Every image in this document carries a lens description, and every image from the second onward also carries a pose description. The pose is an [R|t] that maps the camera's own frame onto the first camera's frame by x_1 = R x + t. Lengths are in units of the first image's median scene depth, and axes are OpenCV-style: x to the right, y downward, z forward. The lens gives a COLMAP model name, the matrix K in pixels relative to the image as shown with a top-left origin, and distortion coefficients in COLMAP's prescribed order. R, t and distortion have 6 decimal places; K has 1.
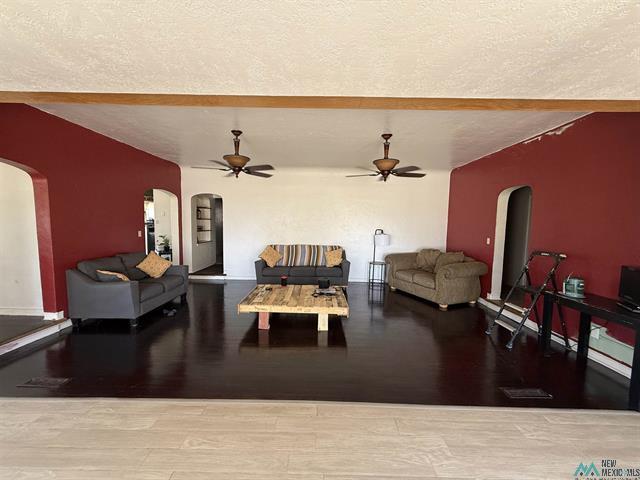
lens RADIAL K [[254.5, 0, 320.0], [0, 254.5, 240.0], [0, 0, 1]] dist [0.000046, 0.000166]
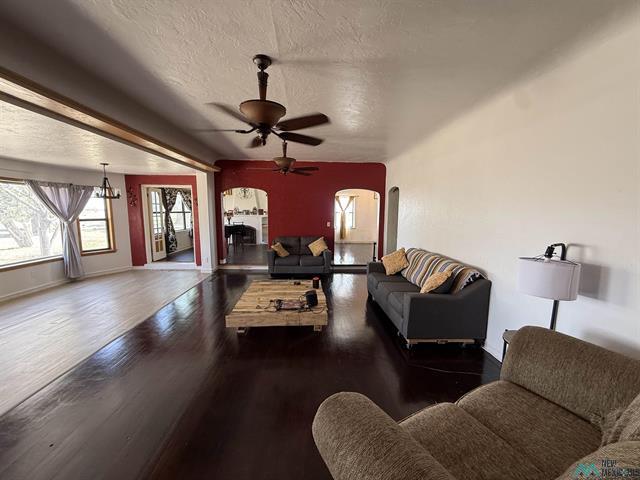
lens RADIAL K [[254.5, 0, 320.0], [0, 254.5, 240.0], [0, 0, 1]] dist [0.000046, 0.000166]
pose [[0.030125, 0.092524, -0.995255, 0.823212], [-0.083492, 0.992460, 0.089737, -0.074107], [0.996053, 0.080393, 0.037623, 1.106471]]
